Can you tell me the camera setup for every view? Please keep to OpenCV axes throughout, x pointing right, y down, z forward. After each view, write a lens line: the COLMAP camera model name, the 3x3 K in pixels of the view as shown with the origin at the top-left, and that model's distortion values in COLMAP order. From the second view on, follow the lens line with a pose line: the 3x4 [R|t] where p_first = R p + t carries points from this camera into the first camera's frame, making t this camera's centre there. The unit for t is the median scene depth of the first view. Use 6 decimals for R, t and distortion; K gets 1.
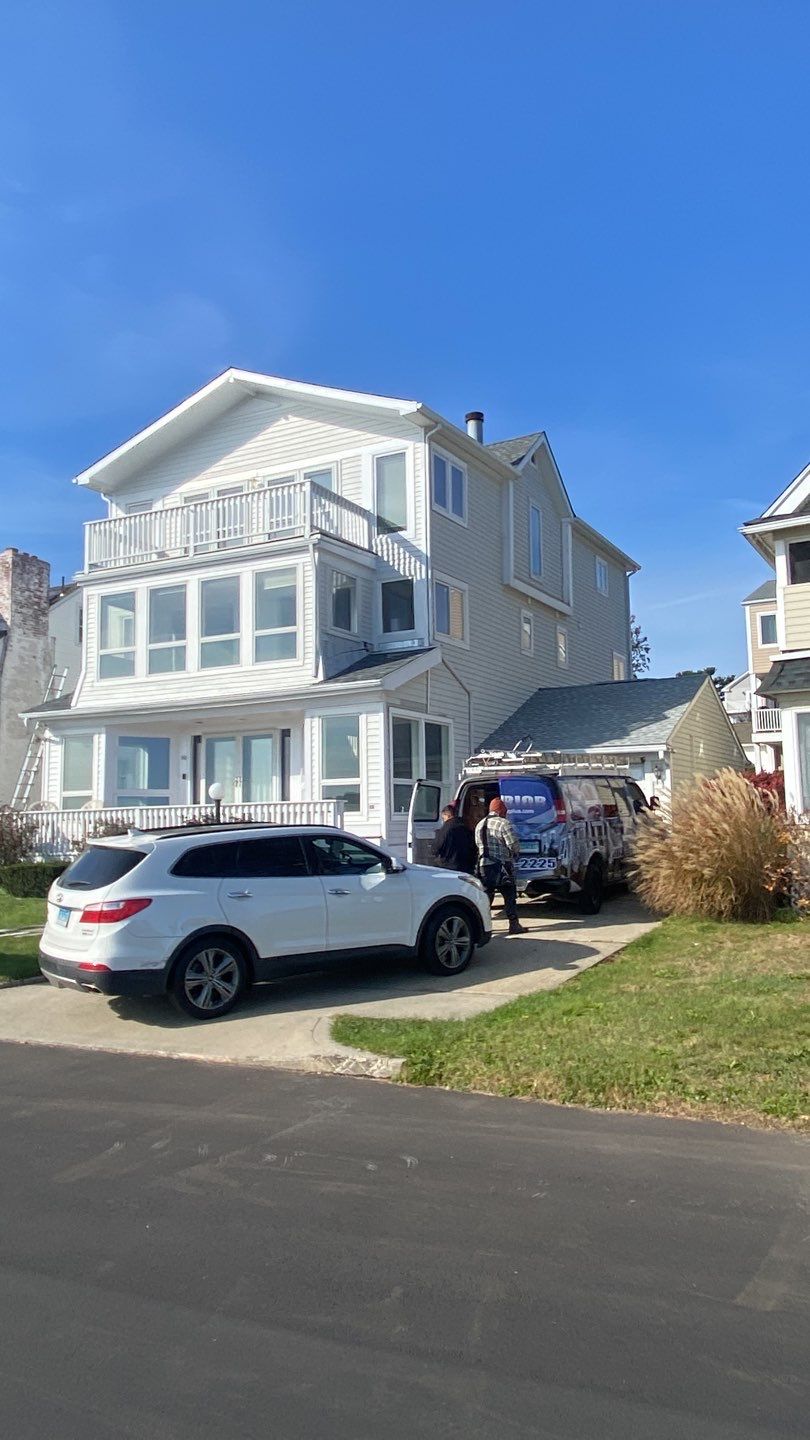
lens RADIAL K [[1106.0, 0, 405.0], [0, 1106.0, 720.0], [0, 0, 1]] dist [-0.000336, -0.009552]
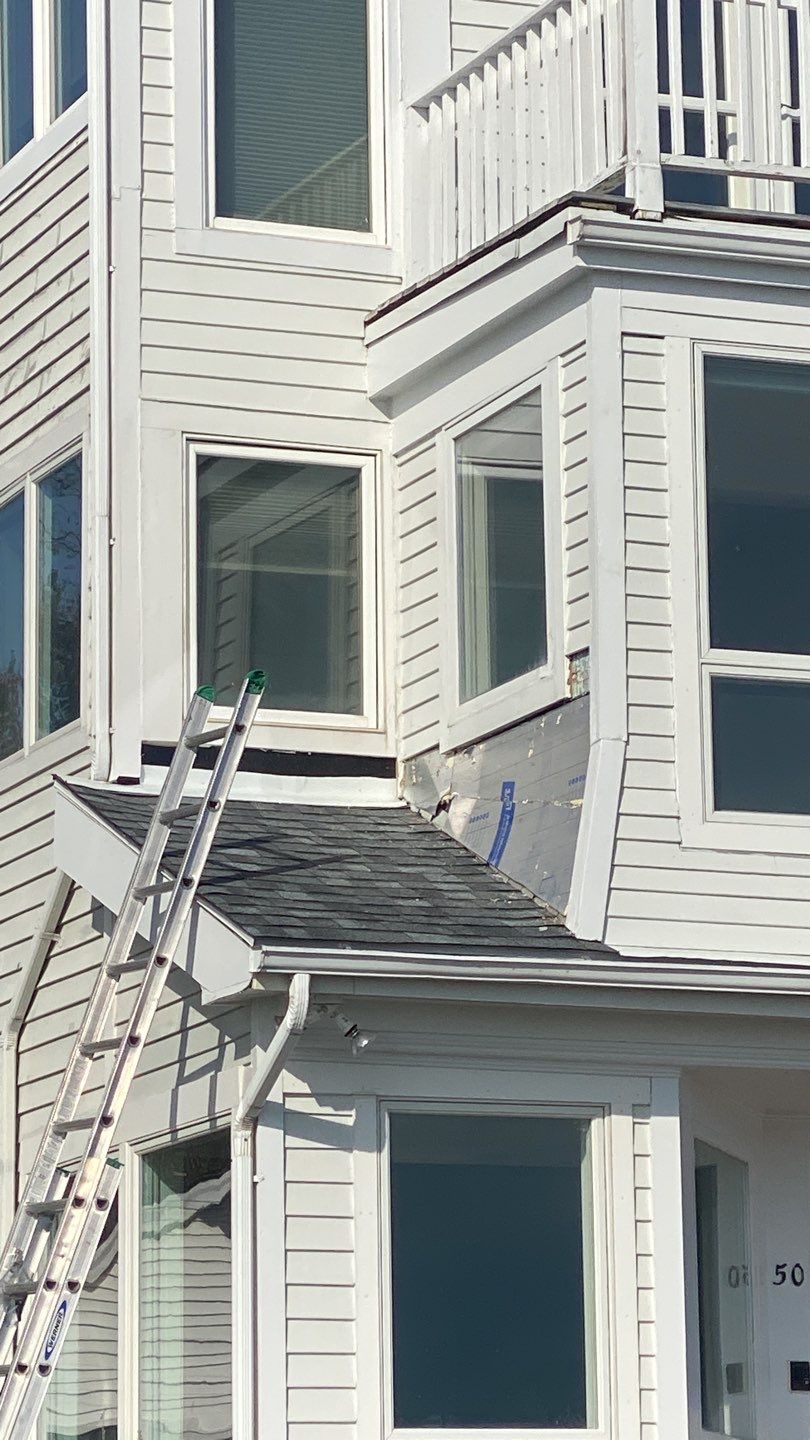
lens RADIAL K [[5087.2, 0, 405.0], [0, 5087.2, 720.0], [0, 0, 1]] dist [-0.014315, -1.455848]
pose [[0.636033, 0.144787, 0.757957, -0.956169], [-0.070028, 0.989017, -0.130161, 0.061306], [-0.768478, 0.029709, 0.639186, 0.521983]]
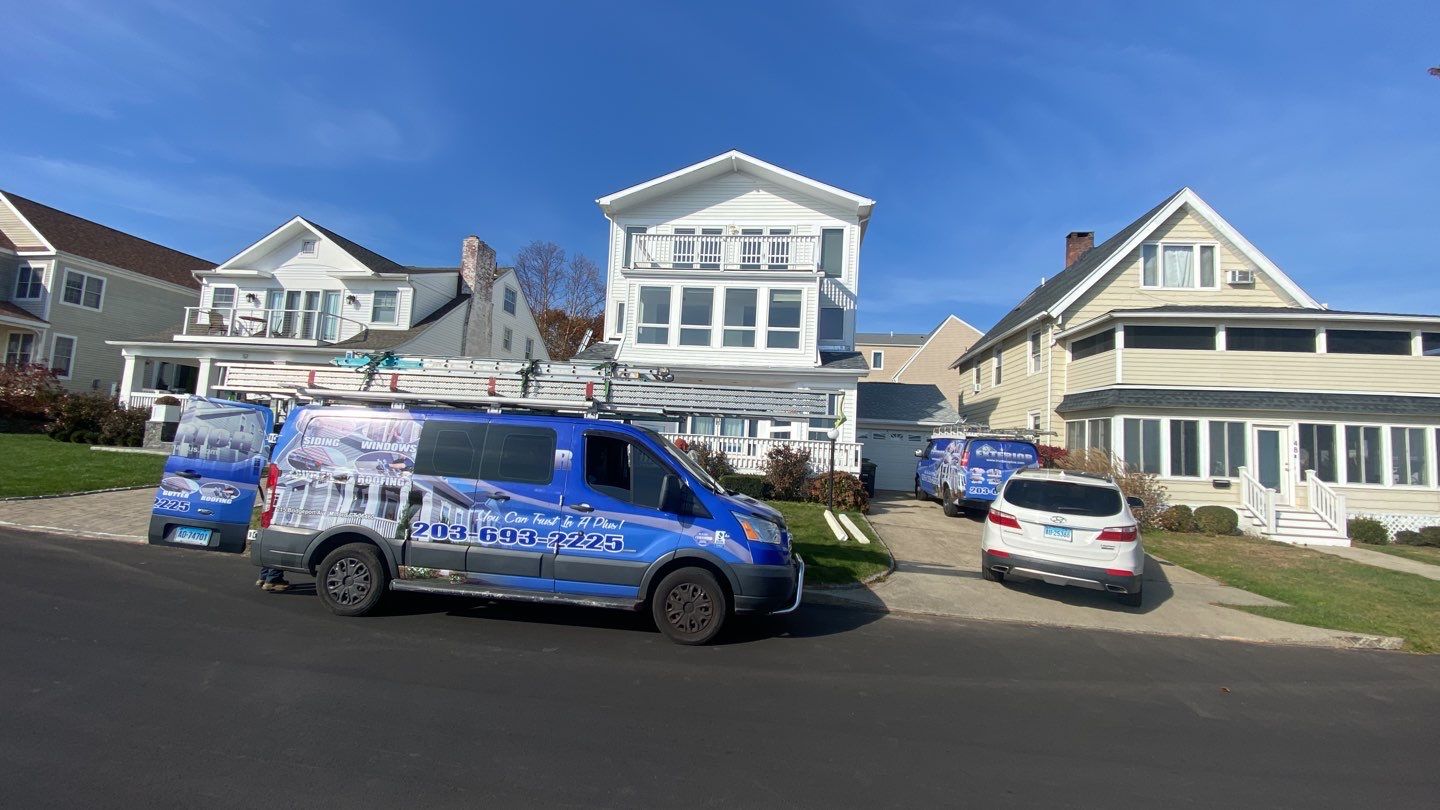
lens RADIAL K [[607.2, 0, 720.0], [0, 607.2, 405.0], [0, 0, 1]] dist [0.019600, -0.000466]
pose [[0.928310, 0.100231, 0.358041, -0.460898], [-0.109453, 0.993977, 0.005527, 0.028610], [-0.355331, -0.044319, 0.933689, 0.218536]]
